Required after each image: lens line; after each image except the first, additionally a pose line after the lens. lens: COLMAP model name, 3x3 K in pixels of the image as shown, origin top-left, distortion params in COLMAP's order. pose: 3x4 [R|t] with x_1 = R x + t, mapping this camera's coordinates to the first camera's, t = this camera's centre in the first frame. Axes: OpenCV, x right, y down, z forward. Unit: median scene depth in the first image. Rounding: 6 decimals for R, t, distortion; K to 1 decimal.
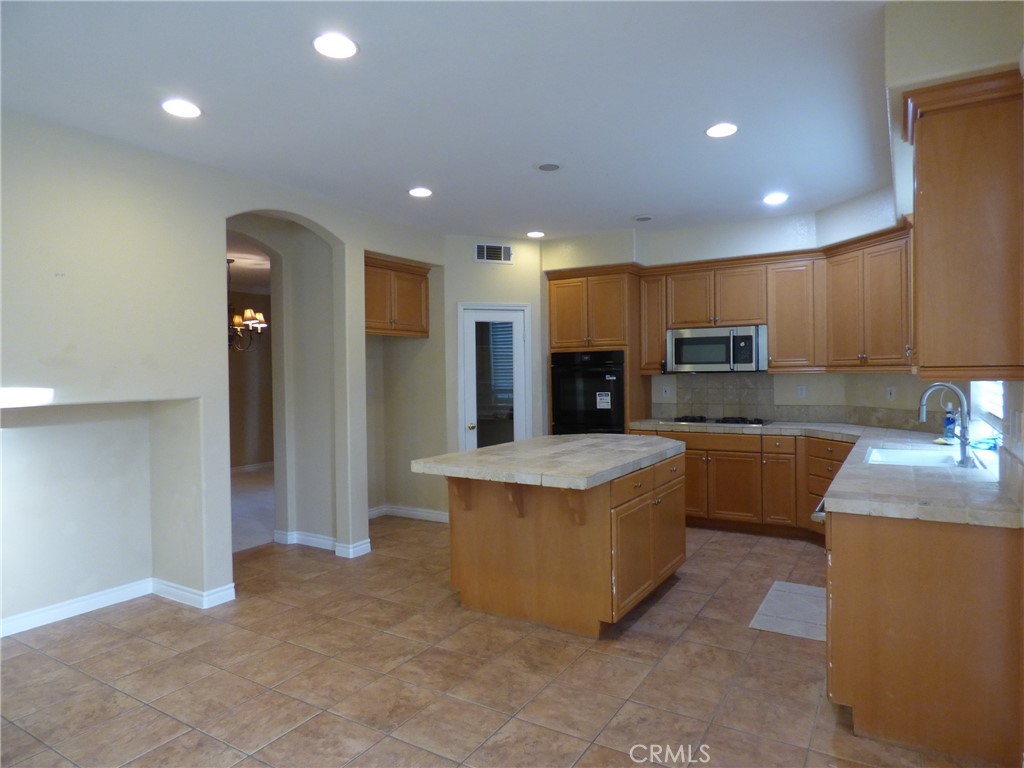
lens RADIAL K [[634.0, 0, 514.9], [0, 634.0, 383.7], [0, 0, 1]] dist [-0.006449, 0.010141]
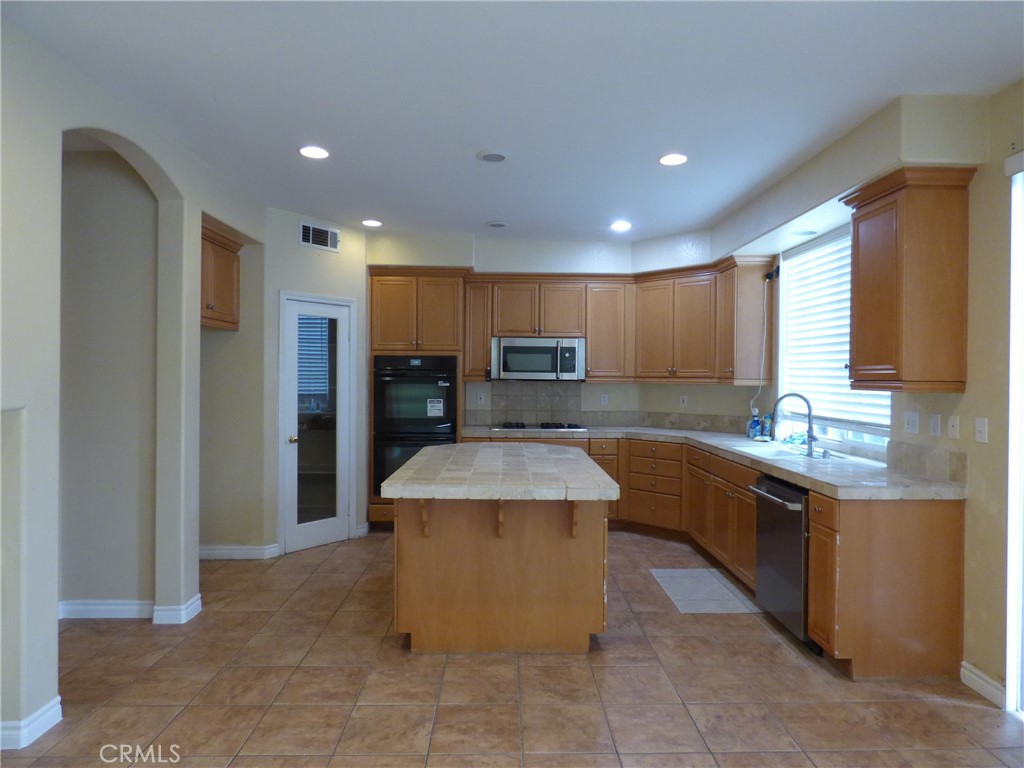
lens RADIAL K [[634.0, 0, 520.0], [0, 634.0, 382.8], [0, 0, 1]] dist [-0.006449, 0.010141]
pose [[0.834200, 0.016018, 0.551230, -0.320377], [-0.009717, 0.999850, -0.014350, 0.001380], [-0.551377, 0.006614, 0.834230, 0.155243]]
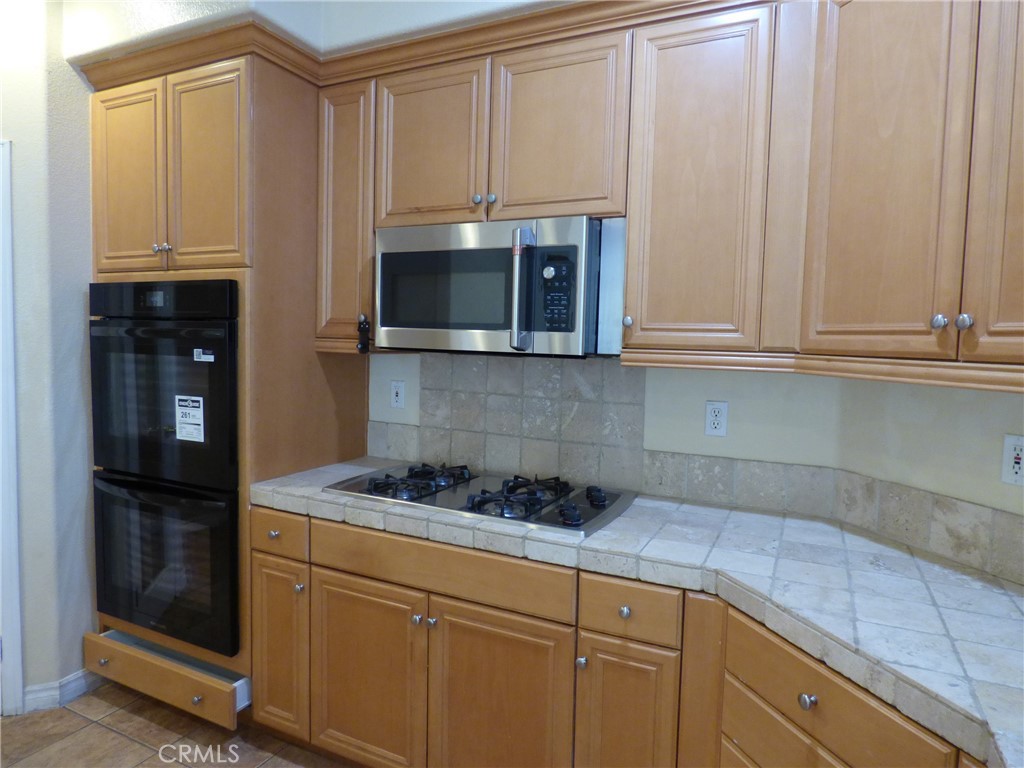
lens RADIAL K [[634.0, 0, 514.9], [0, 634.0, 380.4], [0, 0, 1]] dist [-0.006449, 0.010141]
pose [[0.994328, 0.035729, 0.100179, 0.330354], [-0.040560, 0.998089, 0.046608, -0.022765], [-0.098323, -0.050407, 0.993877, 0.716647]]
